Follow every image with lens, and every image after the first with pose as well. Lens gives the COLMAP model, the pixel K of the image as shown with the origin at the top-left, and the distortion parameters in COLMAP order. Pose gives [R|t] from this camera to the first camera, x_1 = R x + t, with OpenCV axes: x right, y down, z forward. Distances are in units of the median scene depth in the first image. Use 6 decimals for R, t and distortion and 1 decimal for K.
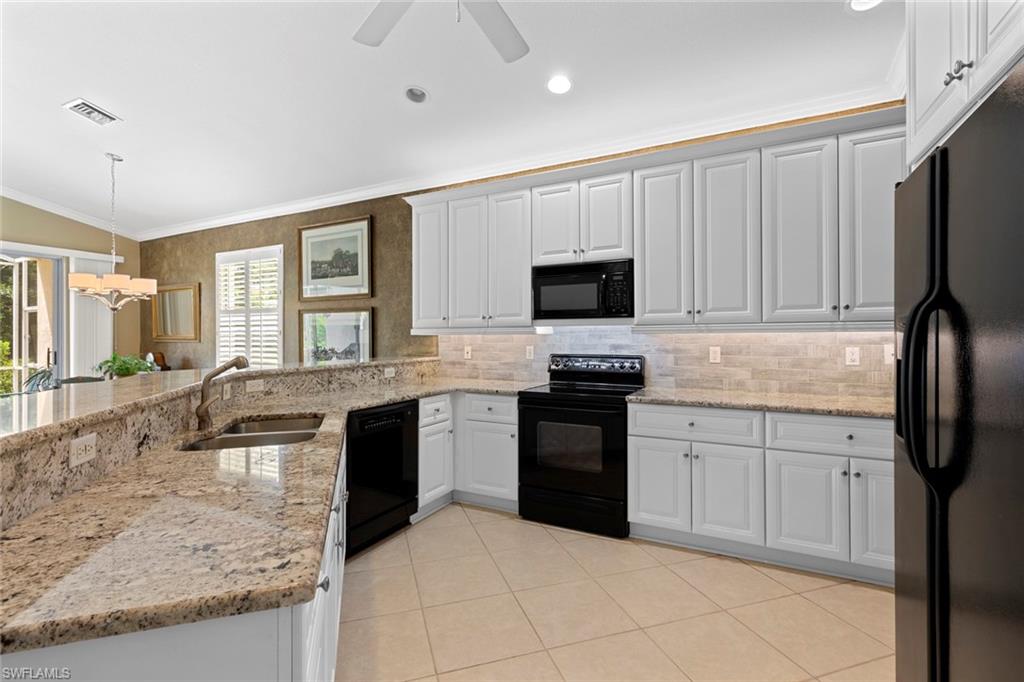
lens RADIAL K [[457.4, 0, 508.9], [0, 457.4, 336.3], [0, 0, 1]] dist [0.004675, 0.000075]
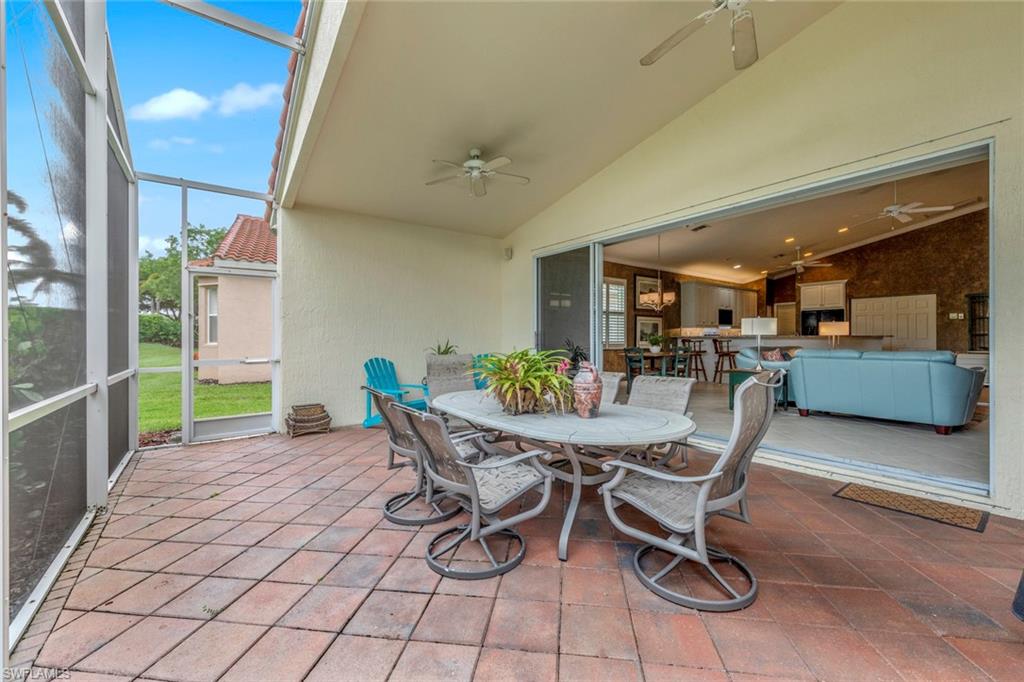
lens RADIAL K [[415.3, 0, 506.3], [0, 415.3, 339.1], [0, 0, 1]] dist [0.000097, -0.000145]
pose [[0.445602, 0.002349, 0.895228, -3.549582], [-0.000072, 0.999997, -0.002588, 0.085635], [-0.895231, 0.001089, 0.445601, 1.039539]]
